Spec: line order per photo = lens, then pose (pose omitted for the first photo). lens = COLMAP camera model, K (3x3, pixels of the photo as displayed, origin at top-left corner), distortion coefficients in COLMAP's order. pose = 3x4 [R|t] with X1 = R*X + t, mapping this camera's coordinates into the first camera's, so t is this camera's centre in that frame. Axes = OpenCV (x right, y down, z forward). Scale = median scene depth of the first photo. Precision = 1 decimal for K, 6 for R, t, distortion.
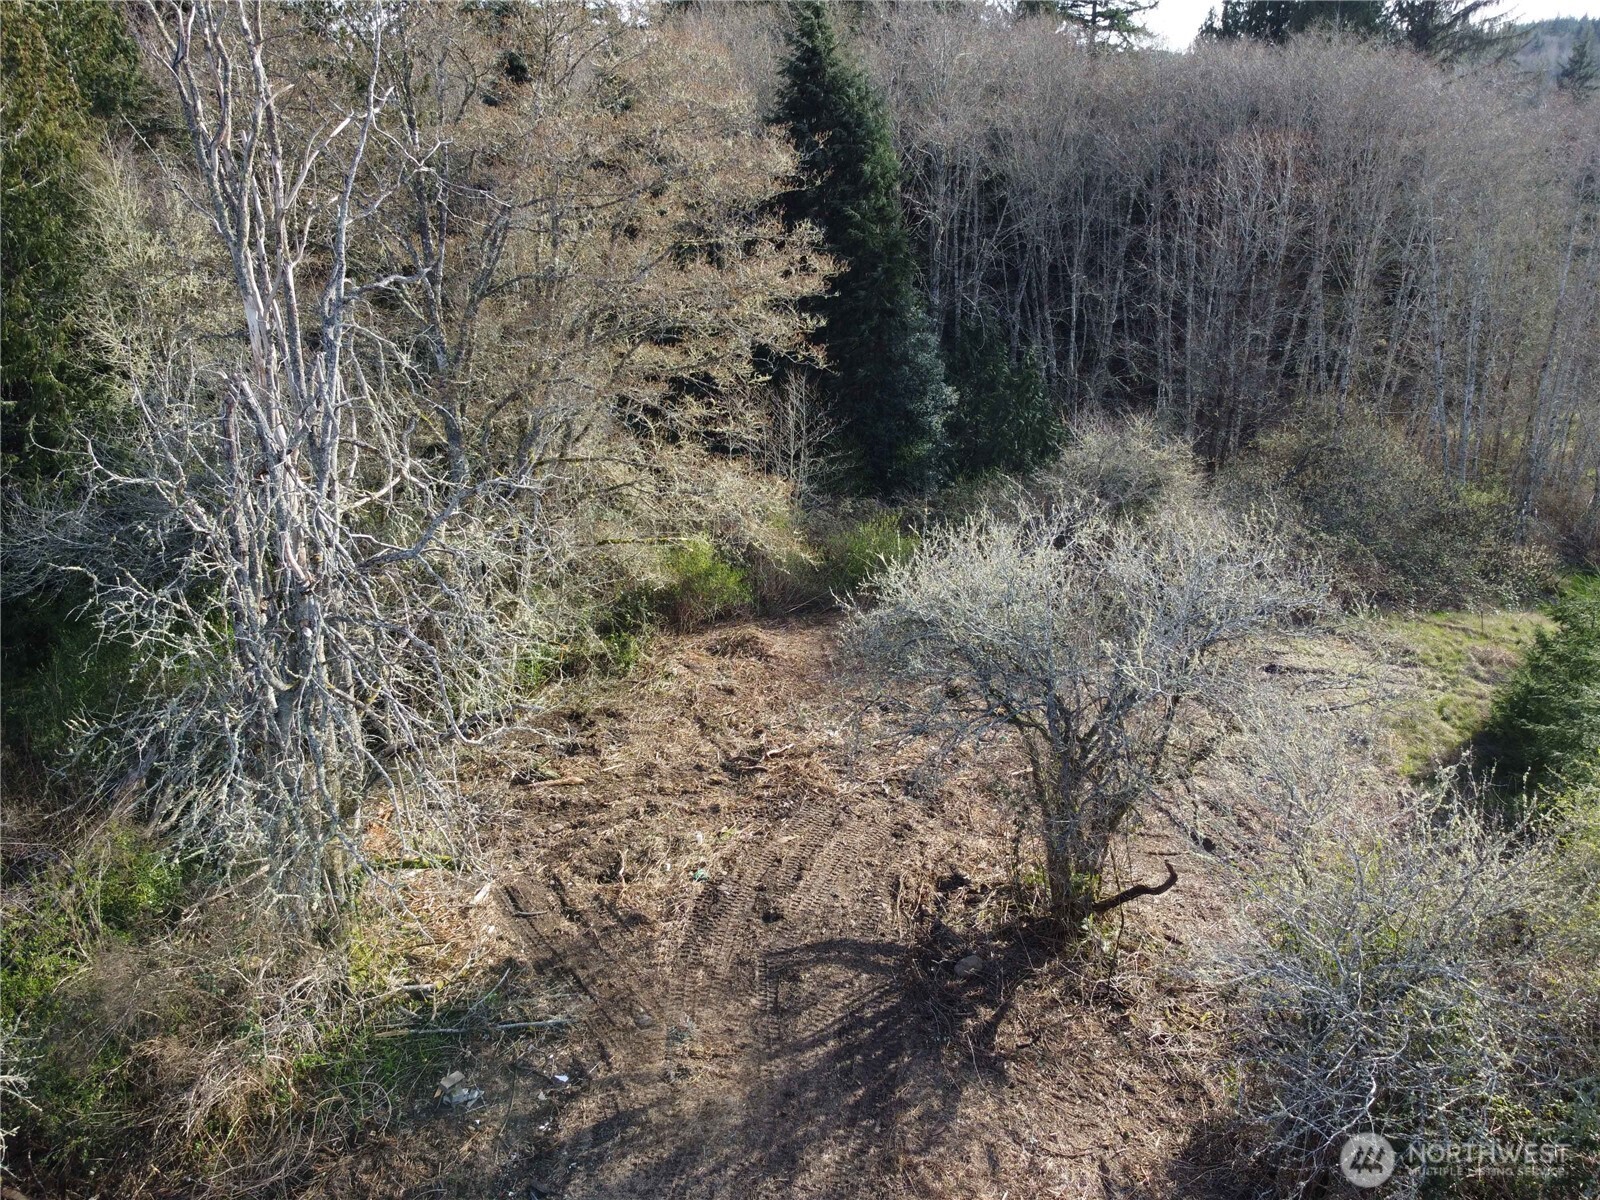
lens RADIAL K [[1212.2, 0, 795.2], [0, 1212.2, 593.3], [0, 0, 1]] dist [-0.006580, -0.000676]
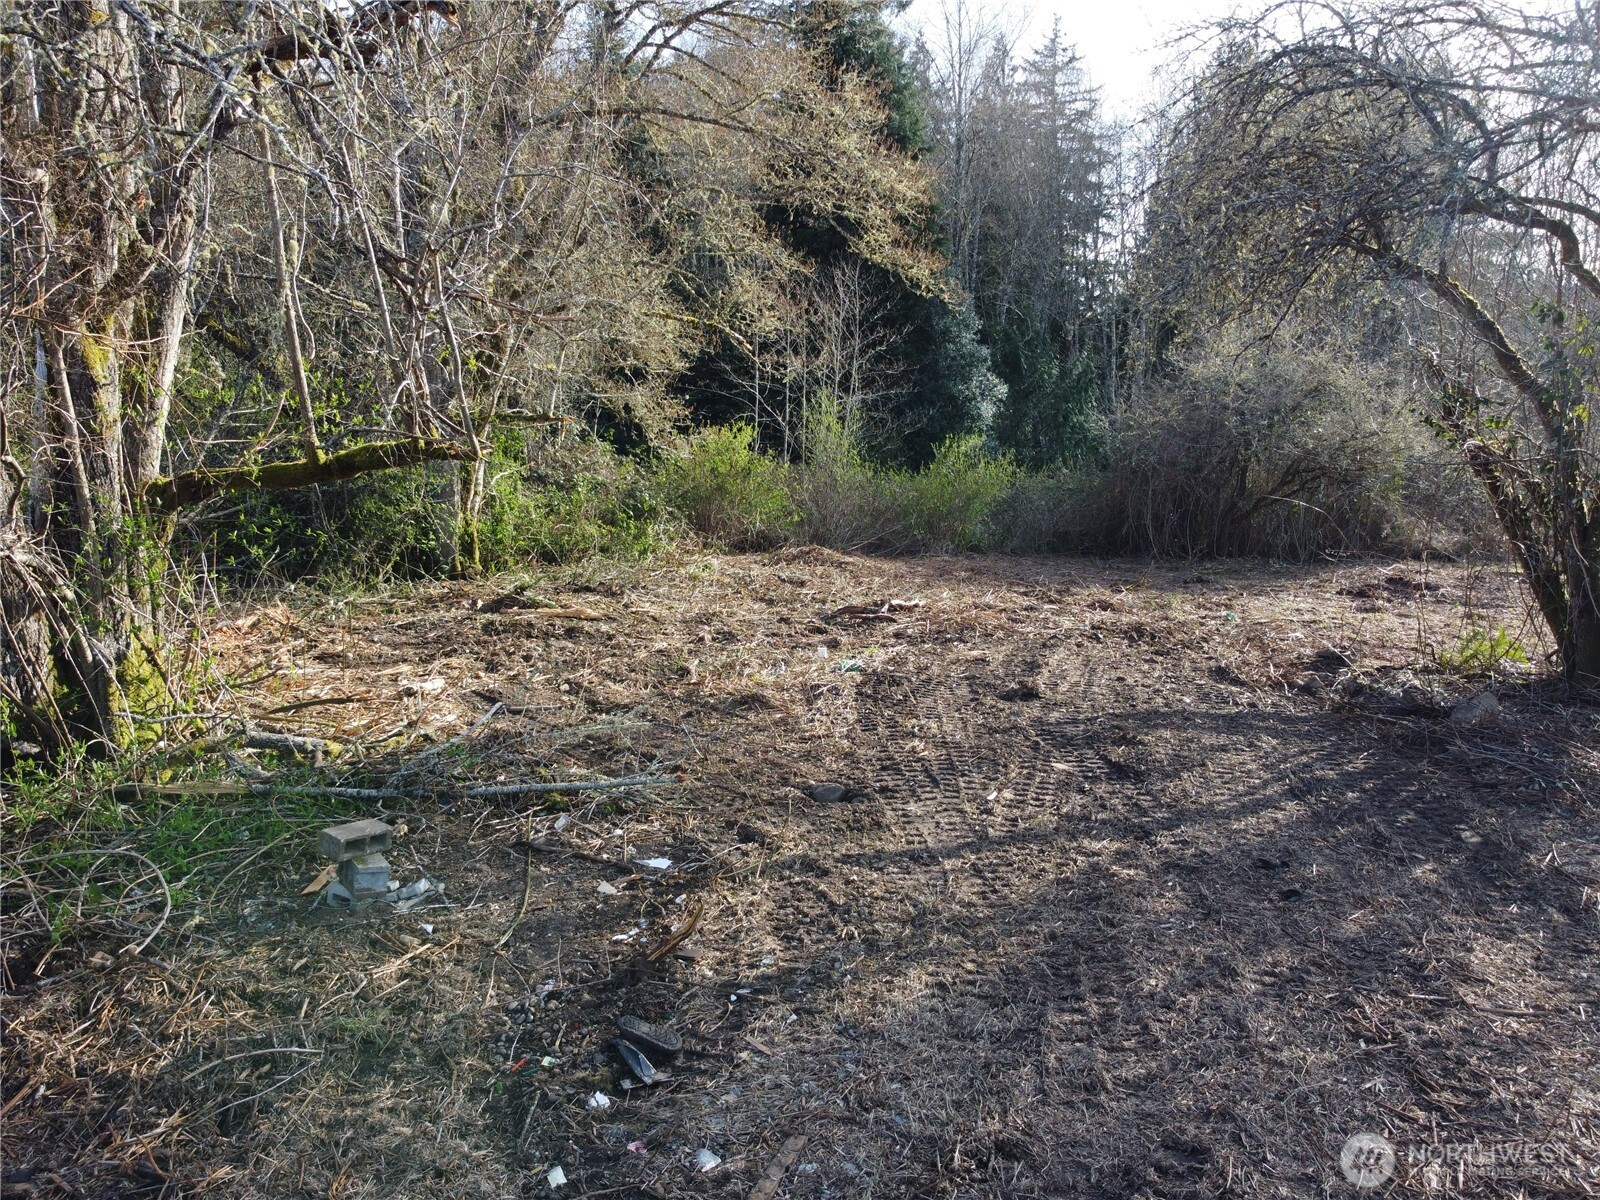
lens RADIAL K [[1212.2, 0, 795.2], [0, 1212.2, 593.3], [0, 0, 1]] dist [-0.006580, -0.000676]
pose [[0.997990, -0.011434, 0.062337, -0.134623], [0.024435, 0.976963, -0.212007, 0.313666], [-0.058477, 0.213104, 0.975278, 0.481278]]
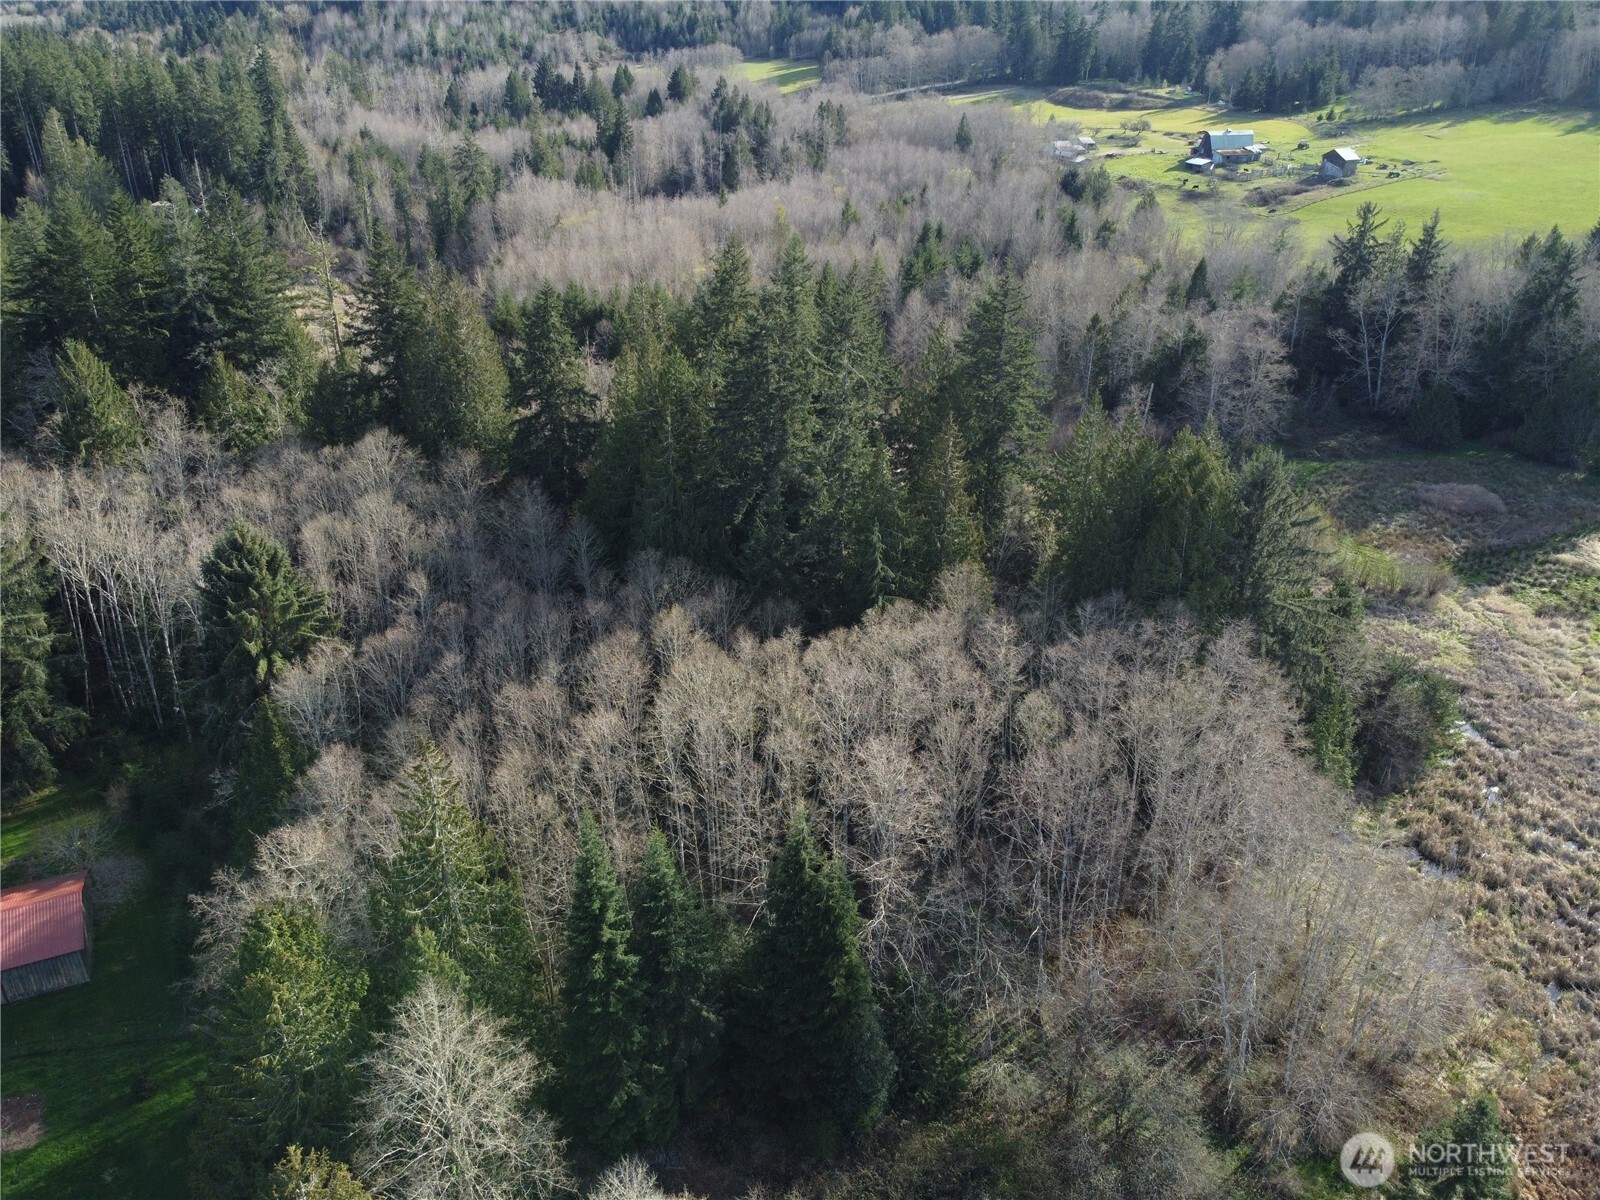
lens RADIAL K [[1217.7, 0, 798.4], [0, 1217.7, 584.9], [0, 0, 1]] dist [0.004672, -0.013791]
pose [[0.996944, -0.028512, 0.072727, -0.151529], [0.020381, 0.993700, 0.110201, -1.894020], [-0.075411, -0.108382, 0.991245, -0.774162]]
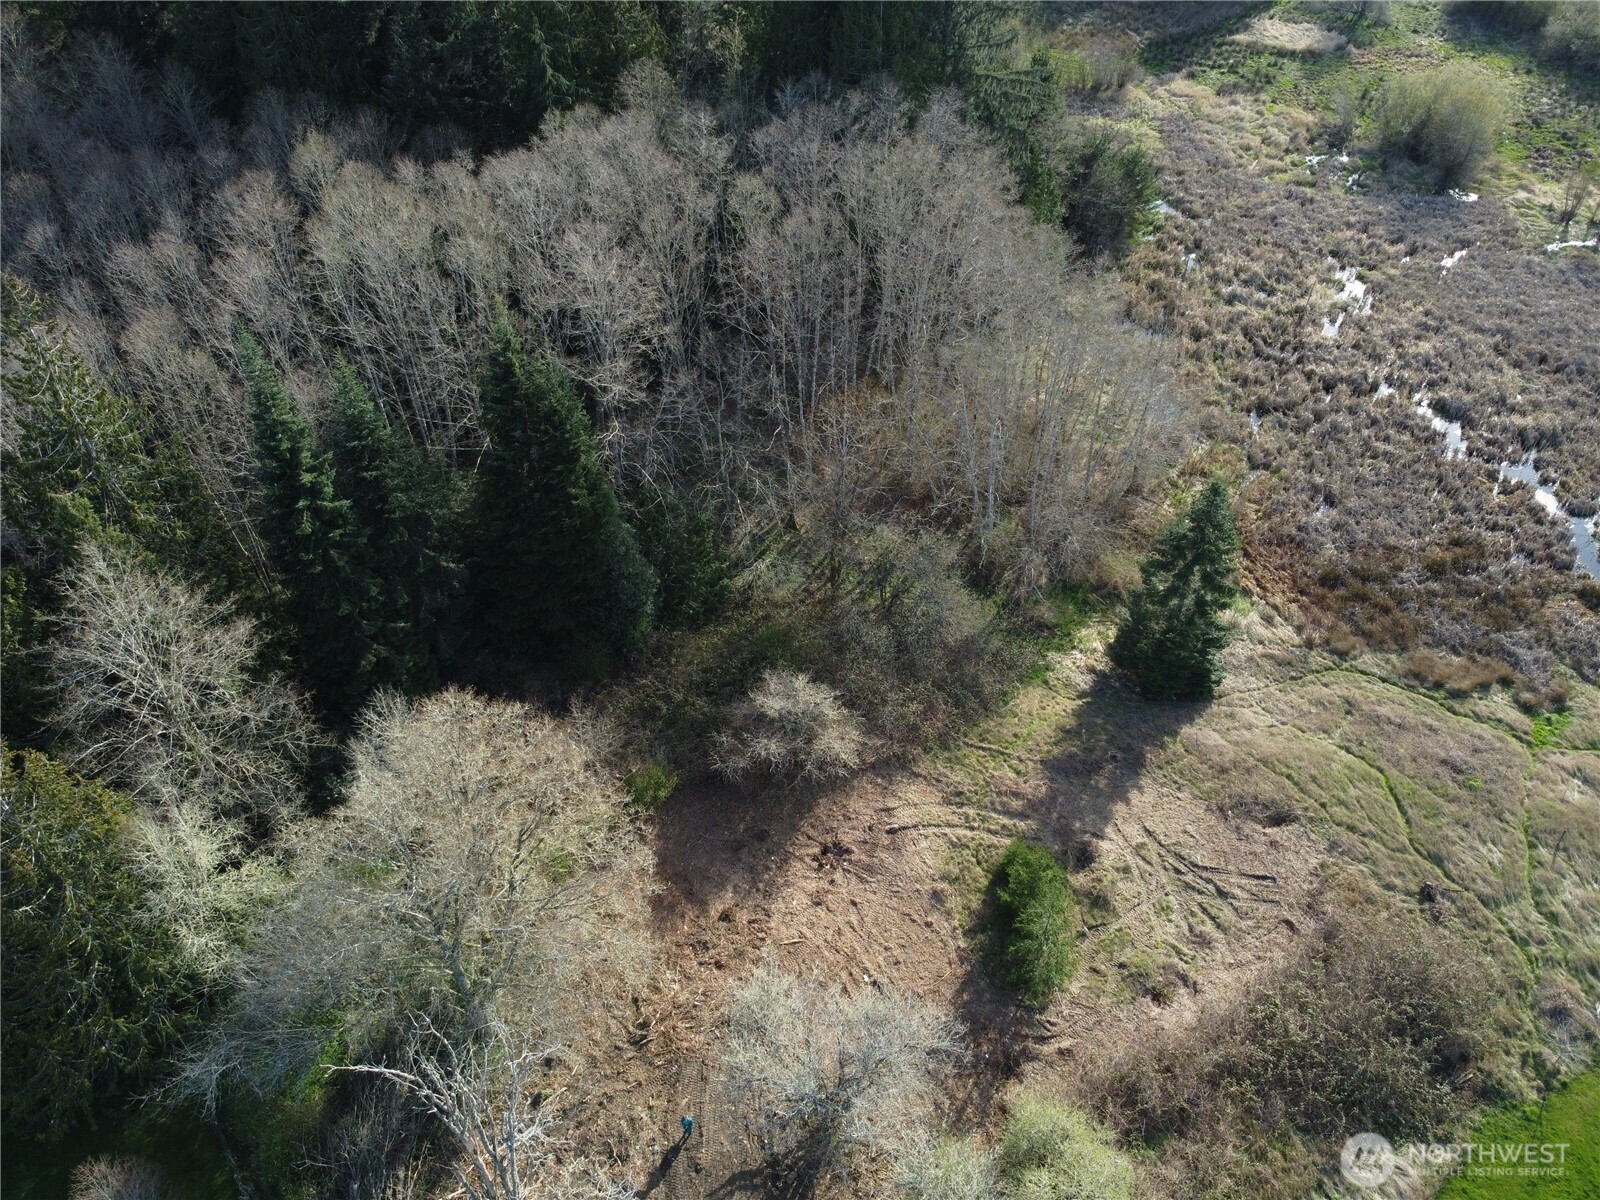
lens RADIAL K [[1212.2, 0, 795.2], [0, 1212.2, 593.3], [0, 0, 1]] dist [-0.006580, -0.000676]
pose [[0.938526, -0.235232, 0.252655, -0.155386], [0.117629, 0.906010, 0.406581, -1.466111], [-0.324549, -0.351868, 0.877985, -0.578122]]
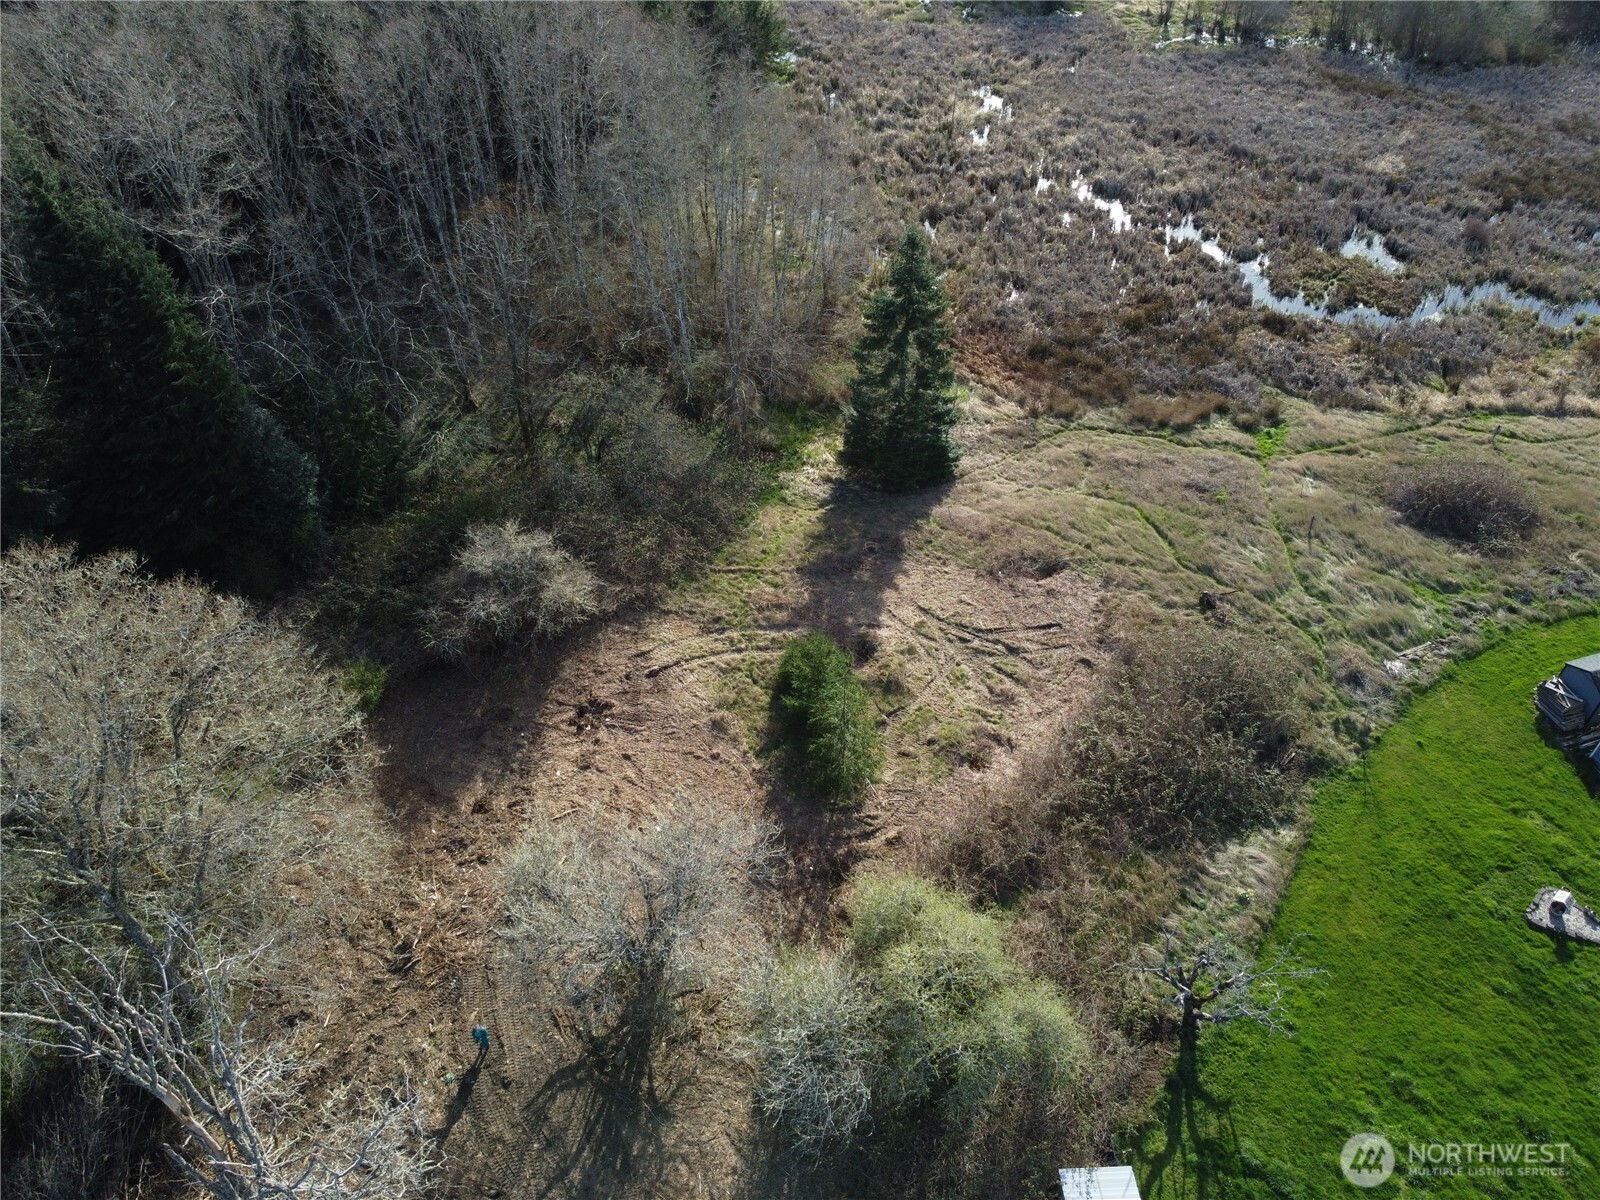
lens RADIAL K [[1202.6, 0, 793.6], [0, 1202.6, 601.6], [0, 0, 1]] dist [0.004165, -0.023545]
pose [[0.785774, -0.431526, 0.443109, -0.157455], [0.217167, 0.863284, 0.455609, -1.006703], [-0.579136, -0.261777, 0.772059, -0.402504]]
